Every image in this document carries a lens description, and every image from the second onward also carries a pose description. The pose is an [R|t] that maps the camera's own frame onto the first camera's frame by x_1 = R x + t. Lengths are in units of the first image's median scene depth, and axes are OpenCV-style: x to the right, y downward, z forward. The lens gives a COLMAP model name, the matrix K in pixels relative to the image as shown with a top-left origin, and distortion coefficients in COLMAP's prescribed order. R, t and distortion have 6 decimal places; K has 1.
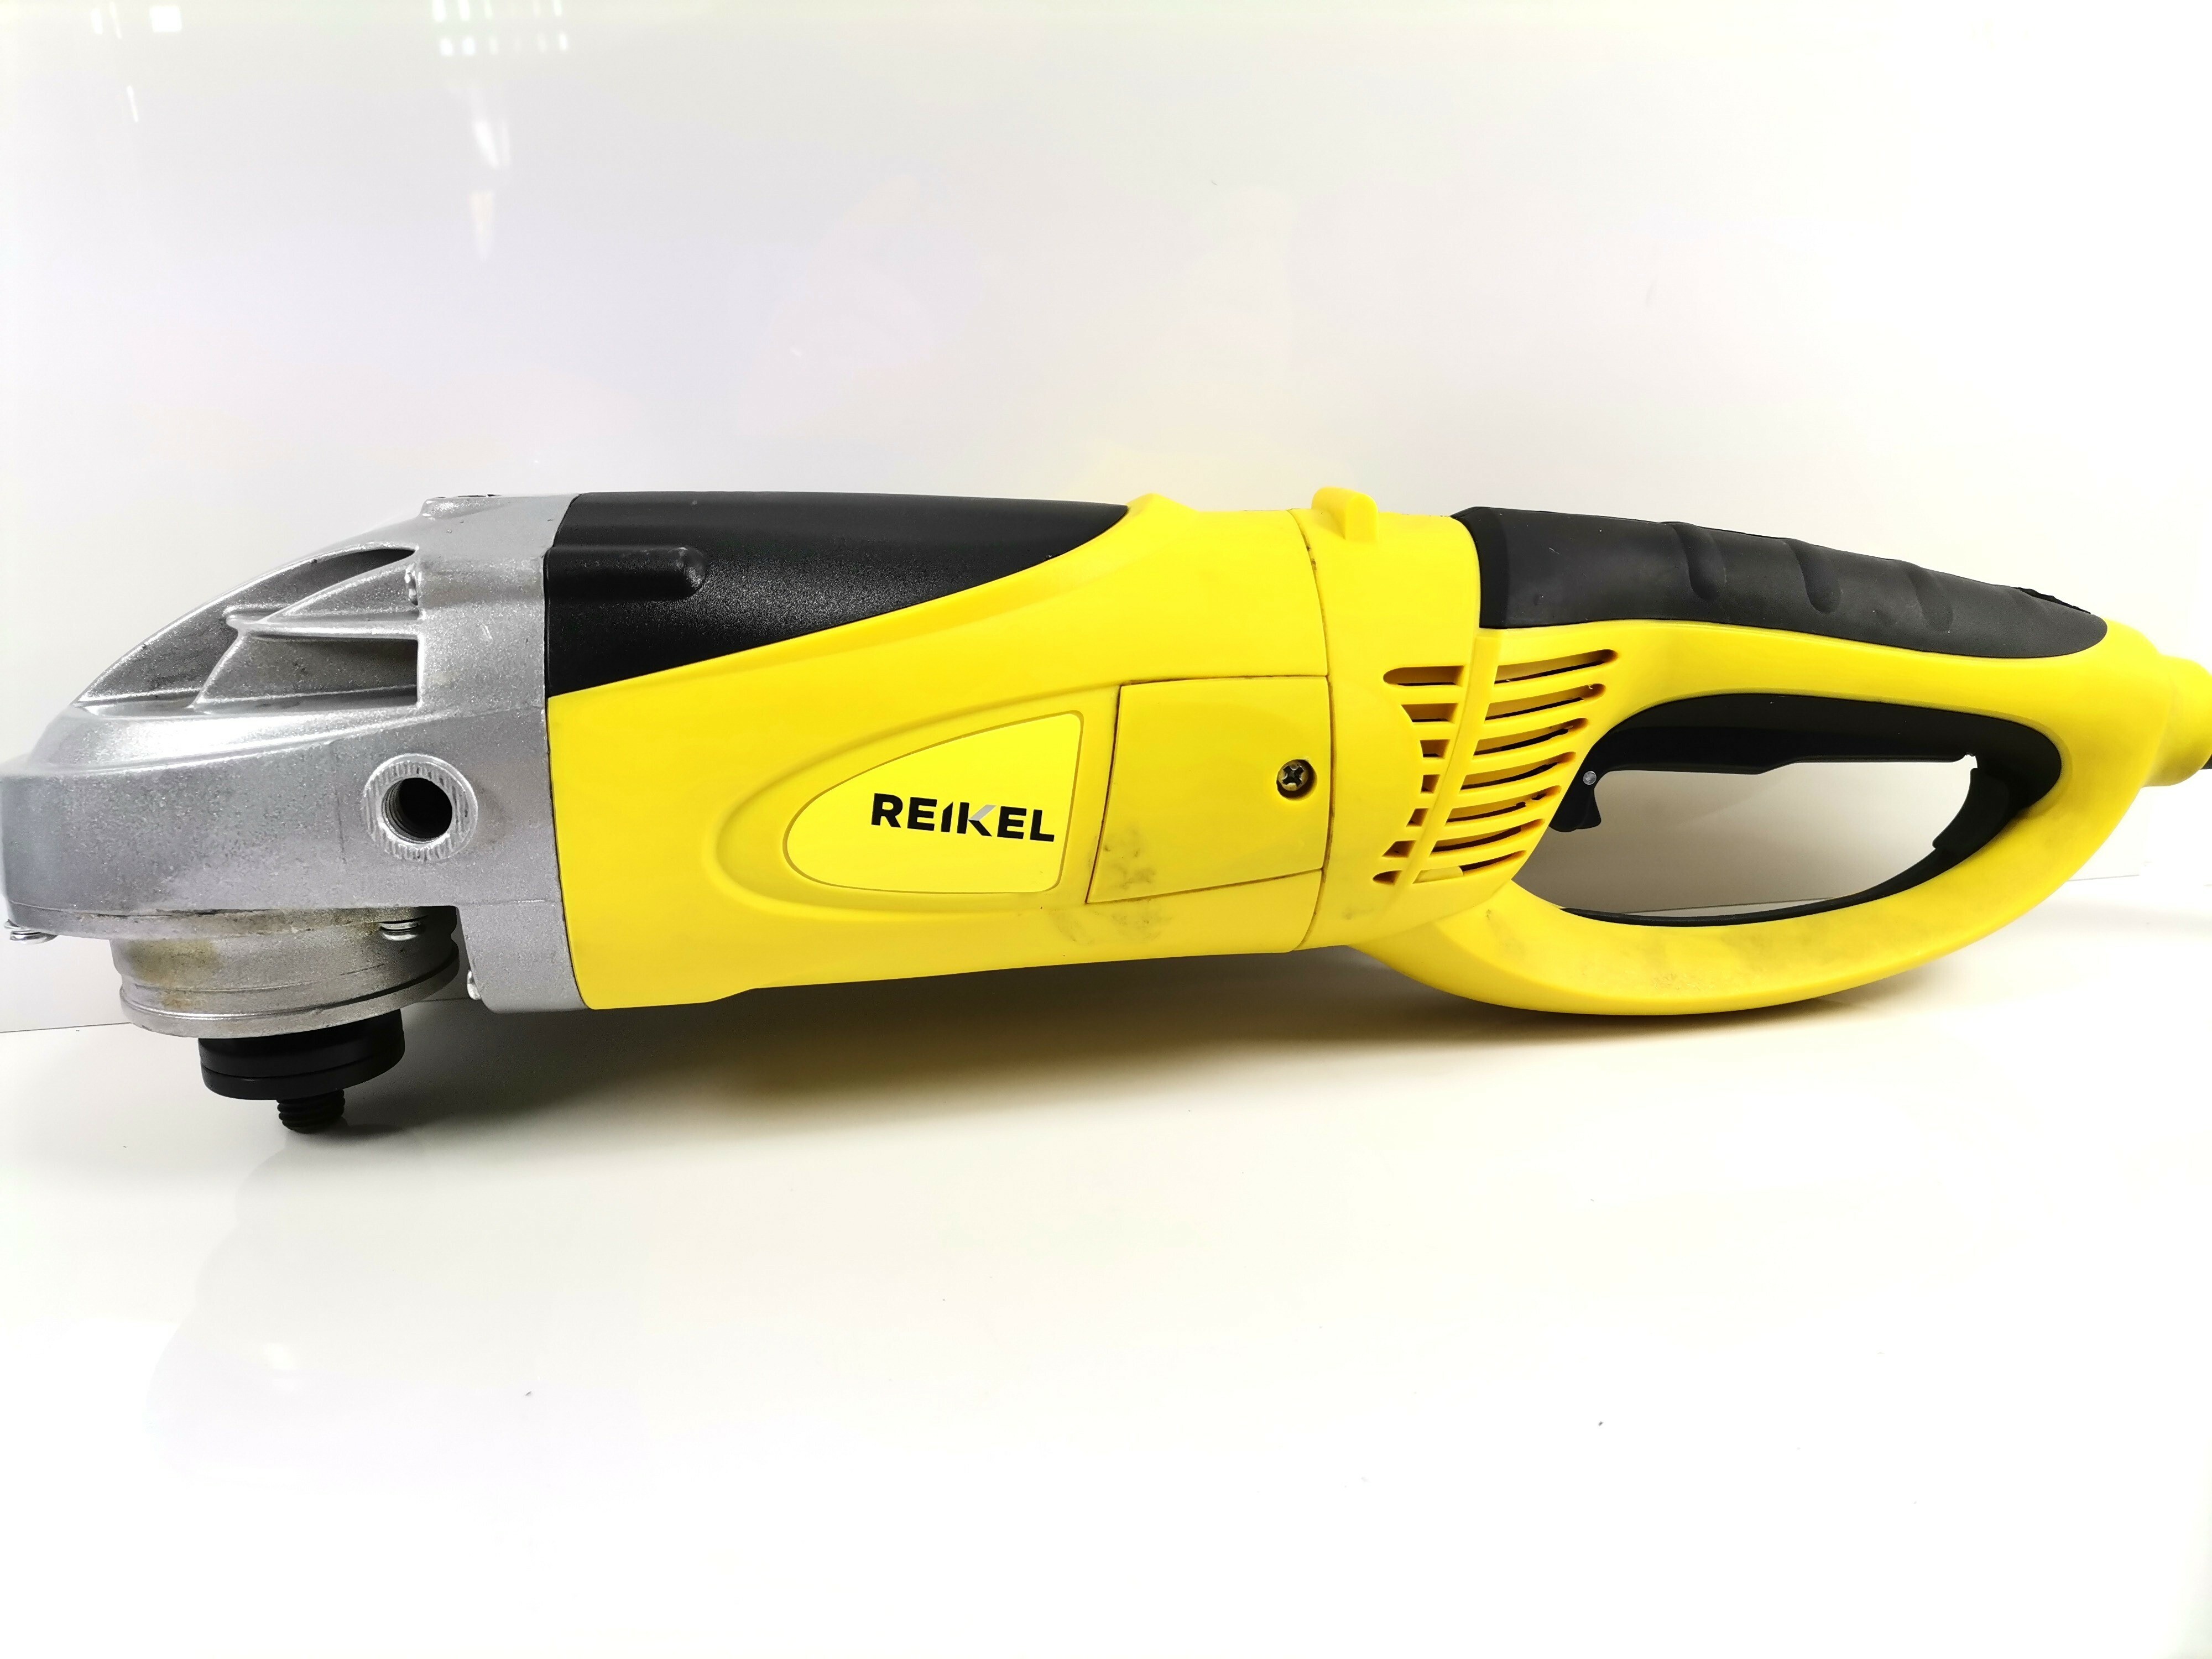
lens RADIAL K [[1687.6, 0, 1100.2], [0, 1687.6, 827.9], [0, 0, 1]] dist [0.018074, -0.013612]
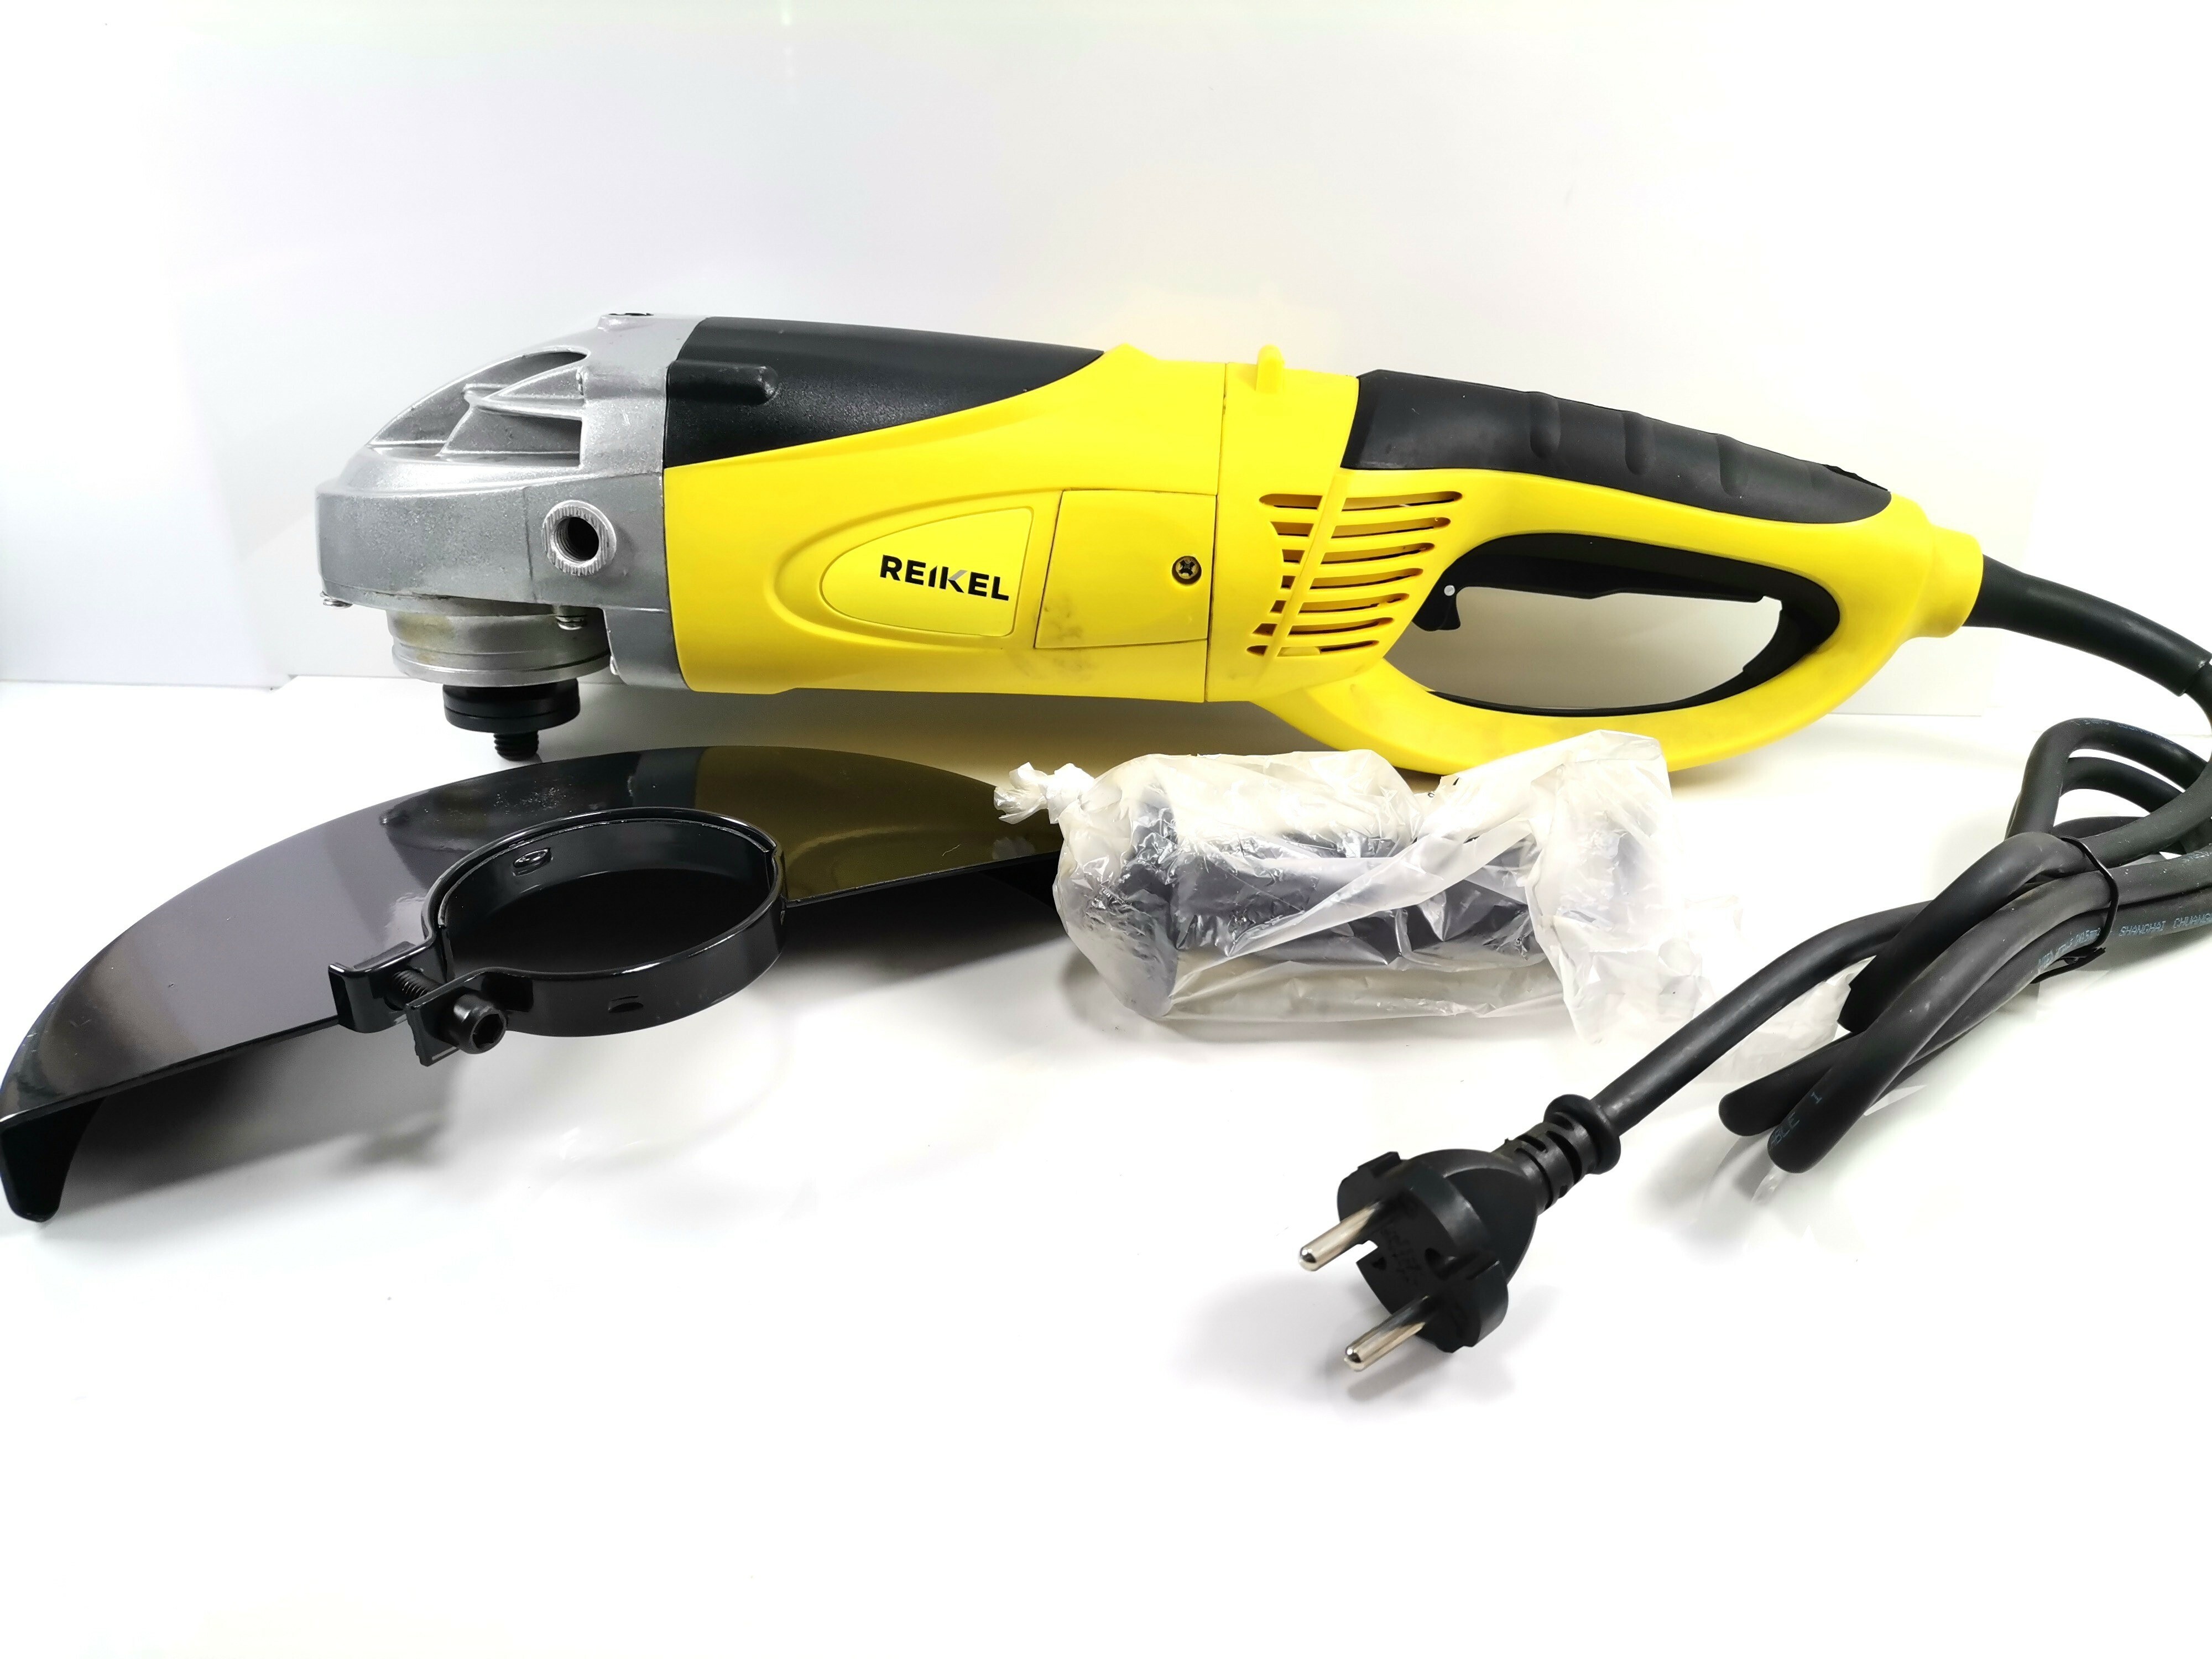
lens RADIAL K [[1687.6, 0, 1113.8], [0, 1687.6, 839.2], [0, 0, 1]] dist [0.018074, -0.013612]
pose [[0.983437, 0.108743, -0.145004, 0.275767], [-0.087558, 0.985515, 0.145234, -0.007672], [0.158697, -0.130133, 0.978714, -0.368738]]
